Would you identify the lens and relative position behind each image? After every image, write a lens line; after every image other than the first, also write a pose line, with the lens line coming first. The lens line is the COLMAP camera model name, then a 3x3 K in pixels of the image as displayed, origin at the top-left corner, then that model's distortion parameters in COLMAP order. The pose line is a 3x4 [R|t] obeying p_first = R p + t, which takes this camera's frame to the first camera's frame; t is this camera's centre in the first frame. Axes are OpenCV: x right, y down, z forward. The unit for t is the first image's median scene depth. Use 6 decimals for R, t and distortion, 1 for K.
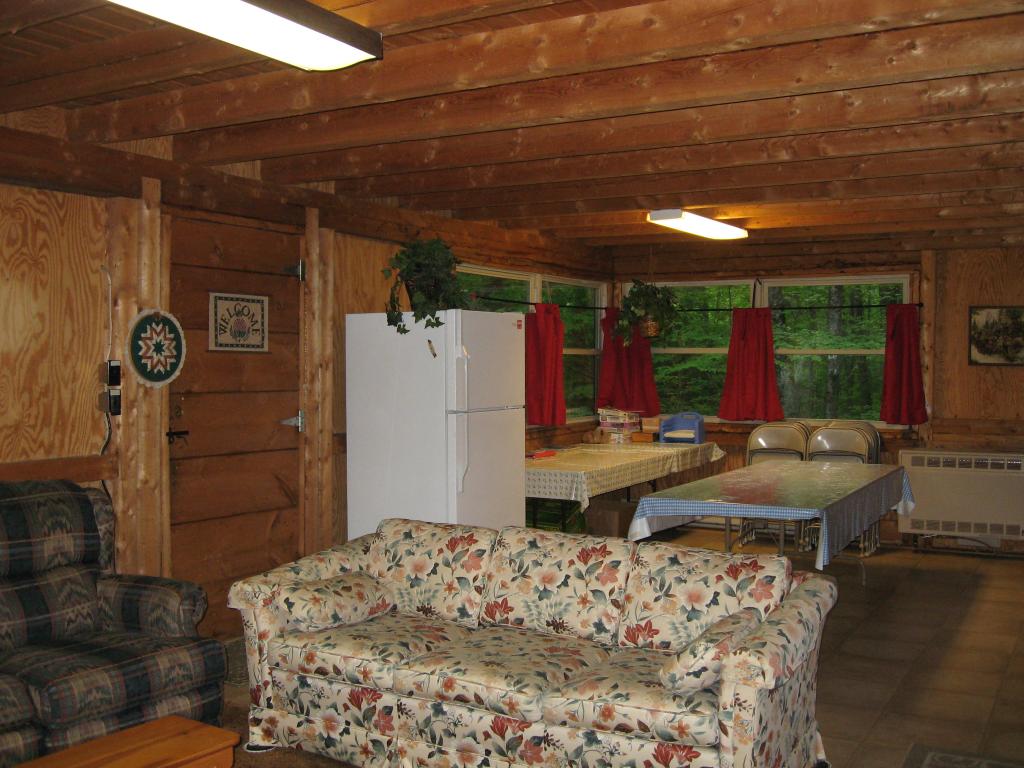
lens RADIAL K [[1055.0, 0, 512.0], [0, 1055.0, 384.0], [0, 0, 1]] dist [-0.126065, 0.002242]
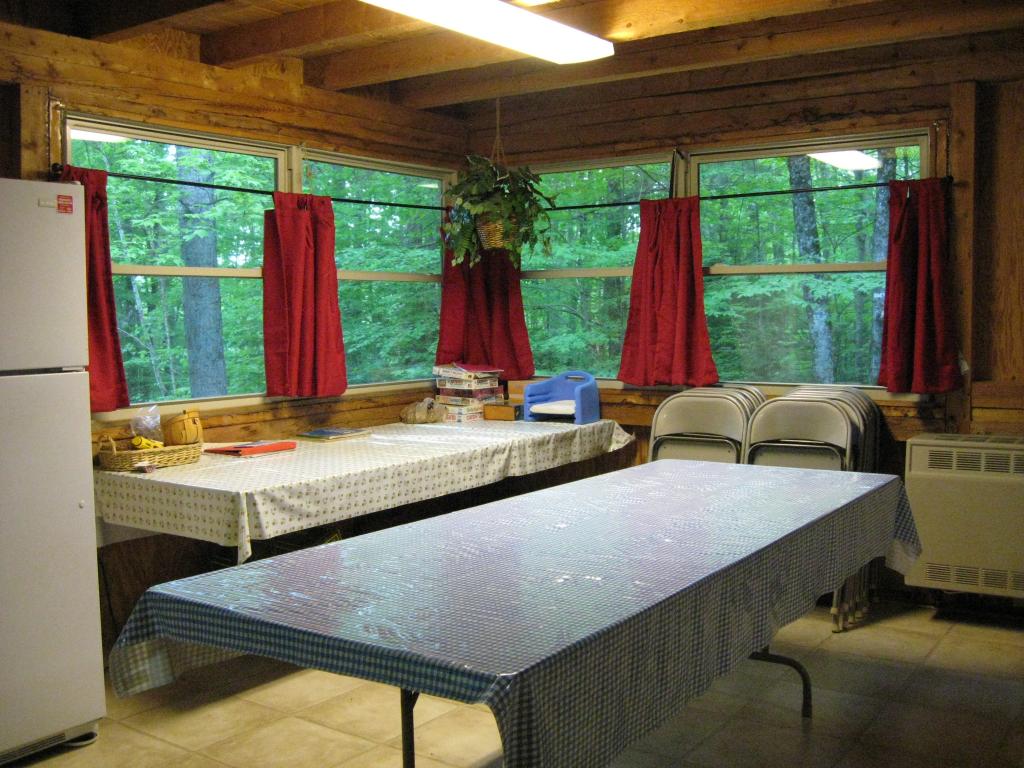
lens RADIAL K [[1055.0, 0, 512.0], [0, 1055.0, 384.0], [0, 0, 1]] dist [-0.126065, 0.002242]
pose [[0.996388, -0.006060, -0.084697, 0.189507], [0.009770, 0.999007, 0.043466, 0.006881], [0.084349, -0.044136, 0.995458, 0.388276]]
